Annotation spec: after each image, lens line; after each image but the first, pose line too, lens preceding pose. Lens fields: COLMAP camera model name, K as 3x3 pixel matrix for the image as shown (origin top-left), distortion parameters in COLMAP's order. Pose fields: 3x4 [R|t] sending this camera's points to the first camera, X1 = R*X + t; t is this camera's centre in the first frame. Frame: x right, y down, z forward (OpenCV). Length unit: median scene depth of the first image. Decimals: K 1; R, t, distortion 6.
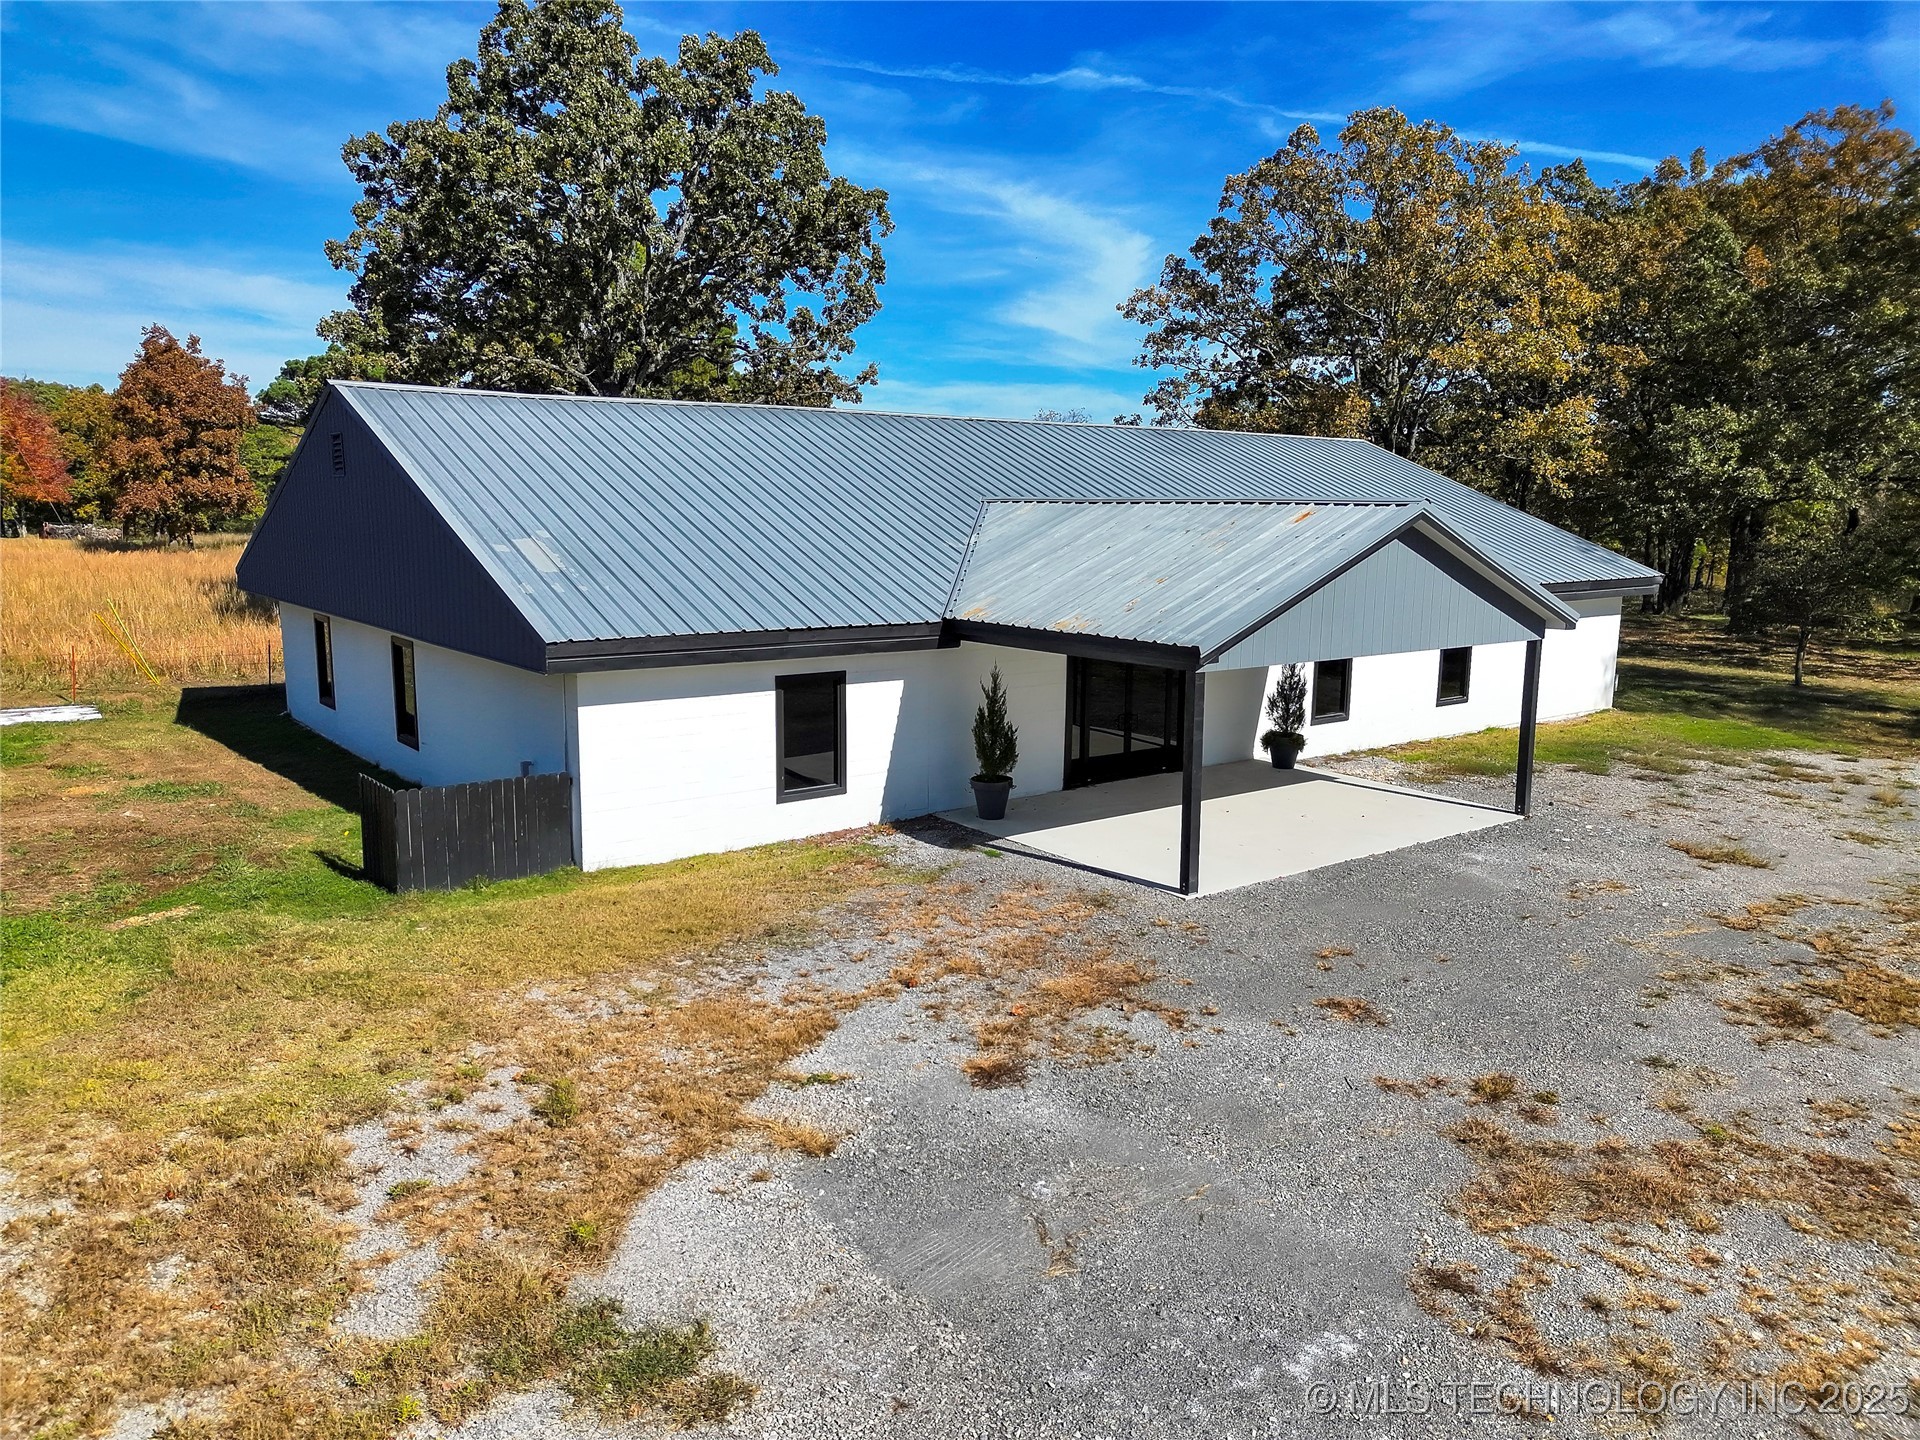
lens RADIAL K [[1326.3, 0, 960.0], [0, 1326.3, 720.0], [0, 0, 1]] dist [0.106021, -0.121603]
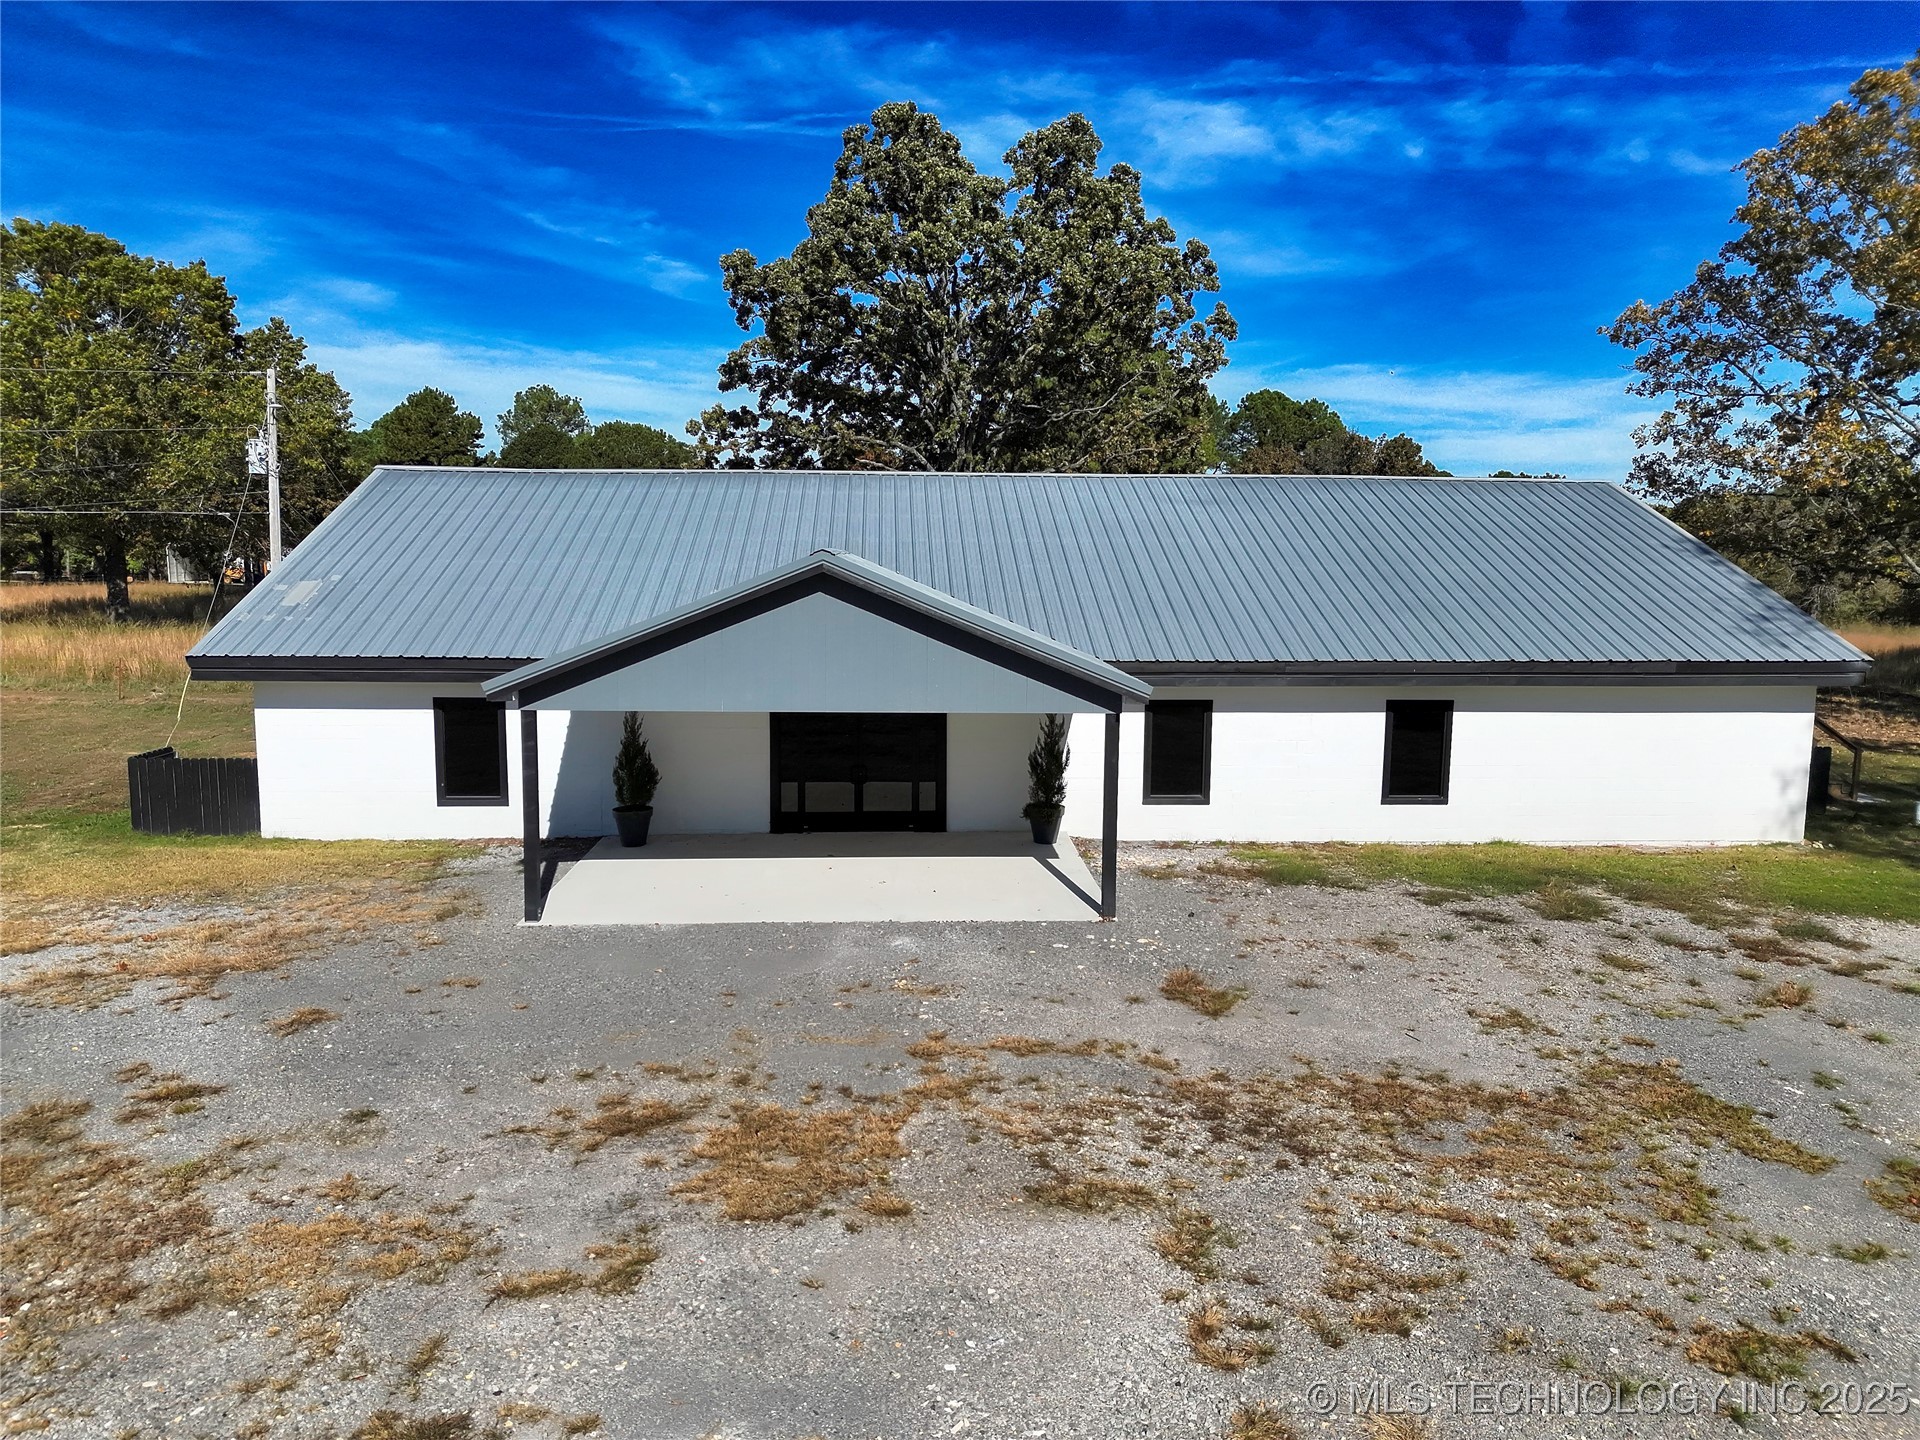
lens RADIAL K [[1326.3, 0, 960.0], [0, 1326.3, 720.0], [0, 0, 1]] dist [0.106021, -0.121603]
pose [[0.820805, 0.066145, -0.567366, 0.999514], [-0.090373, 0.995800, -0.014649, -0.040597], [0.564014, 0.063298, 0.823336, 0.298435]]
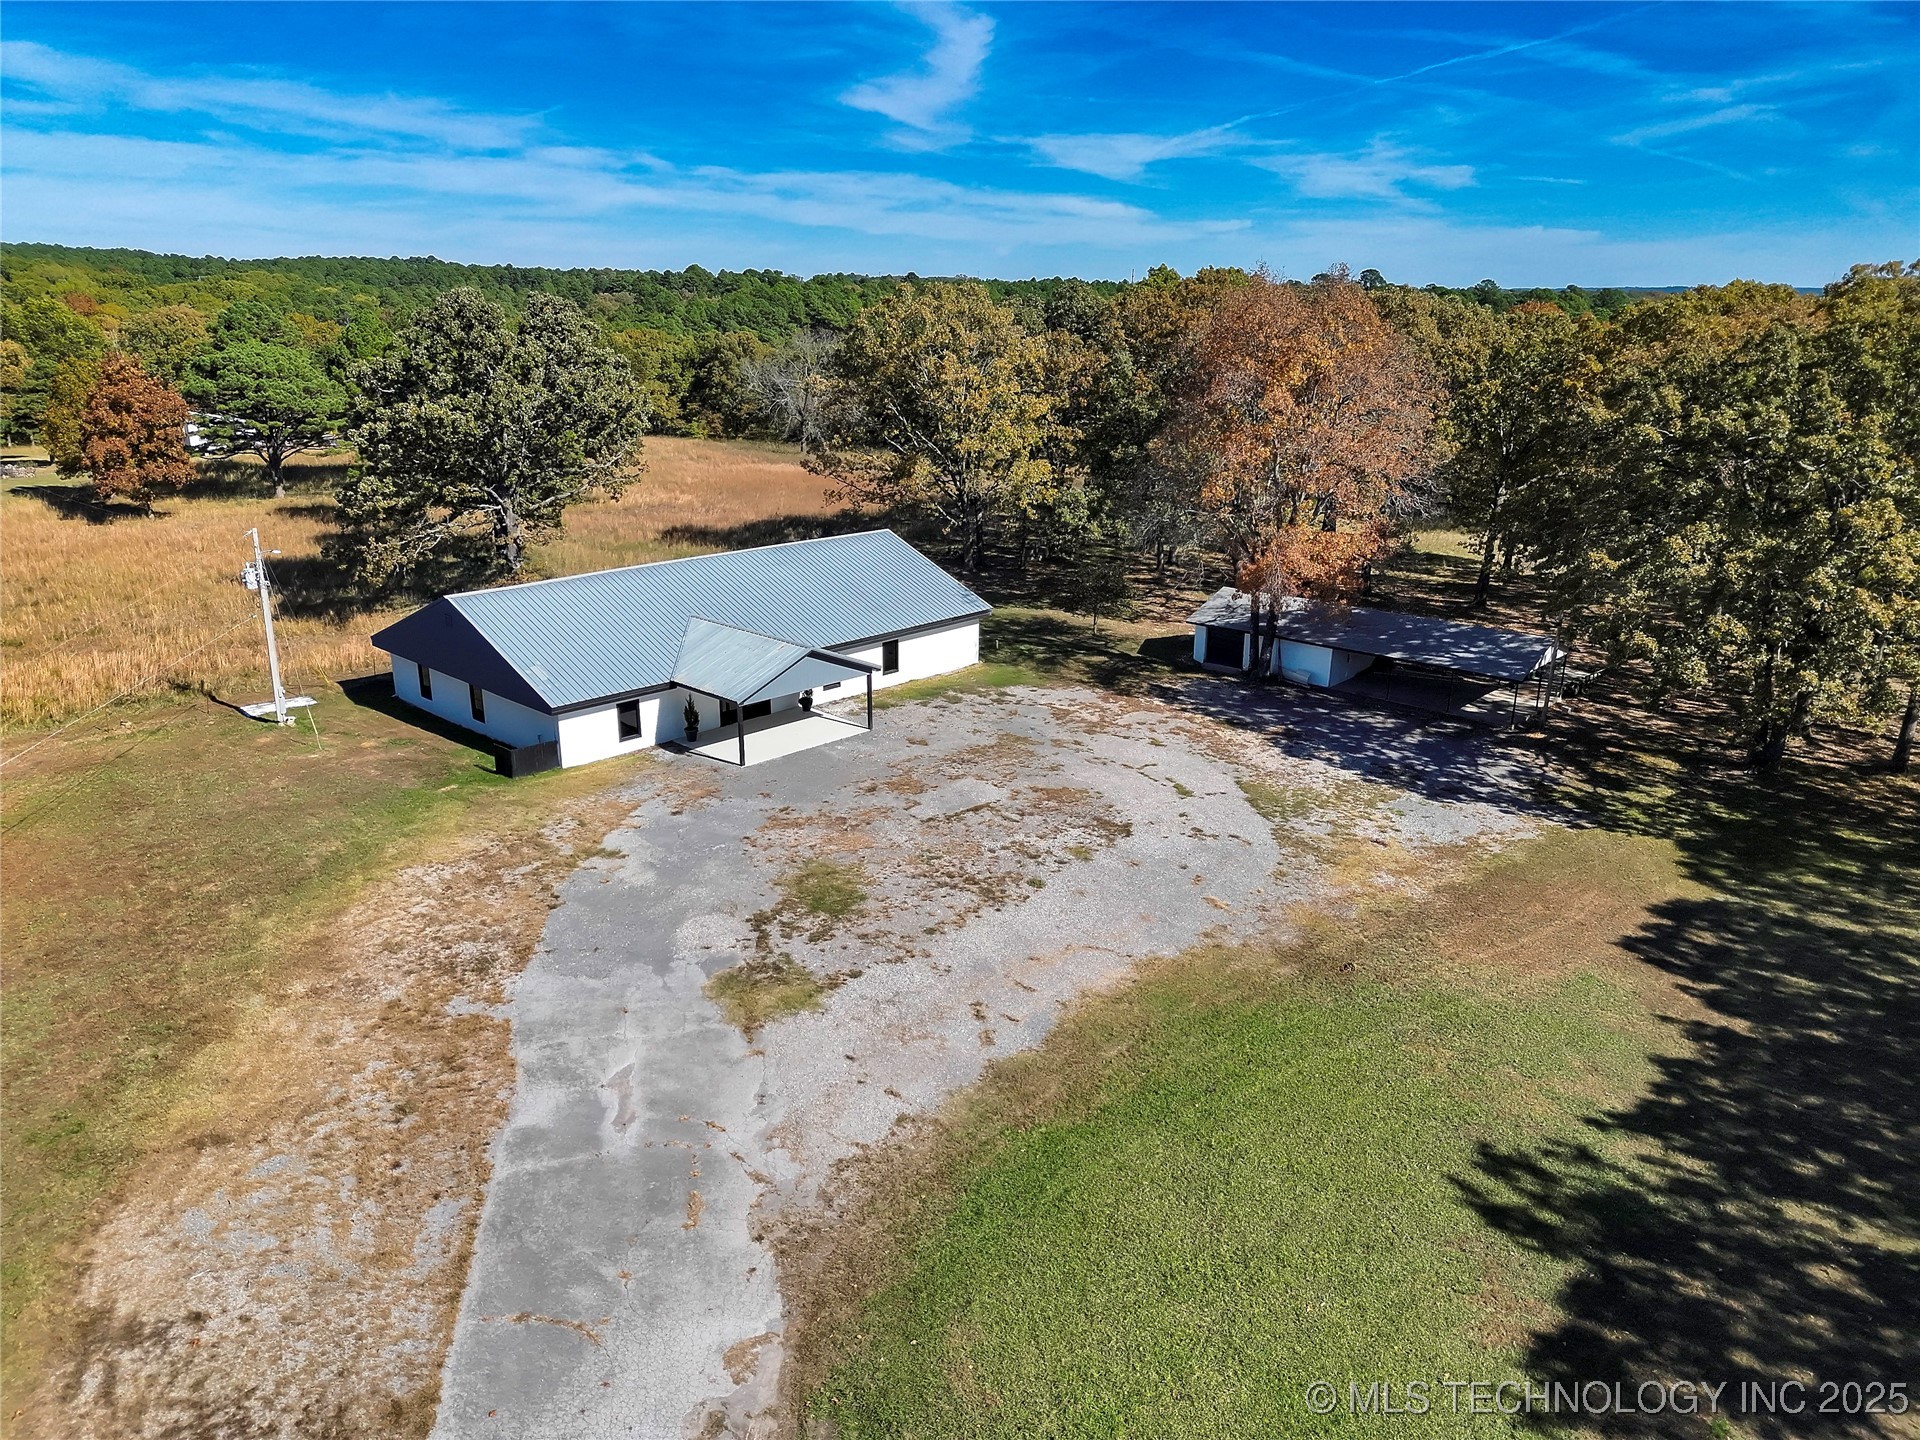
lens RADIAL K [[1326.3, 0, 960.0], [0, 1326.3, 720.0], [0, 0, 1]] dist [0.106021, -0.121603]
pose [[0.990386, -0.048826, 0.129425, 0.281980], [0.029964, 0.989143, 0.143868, -0.465371], [-0.135045, -0.138607, 0.981097, -2.445711]]
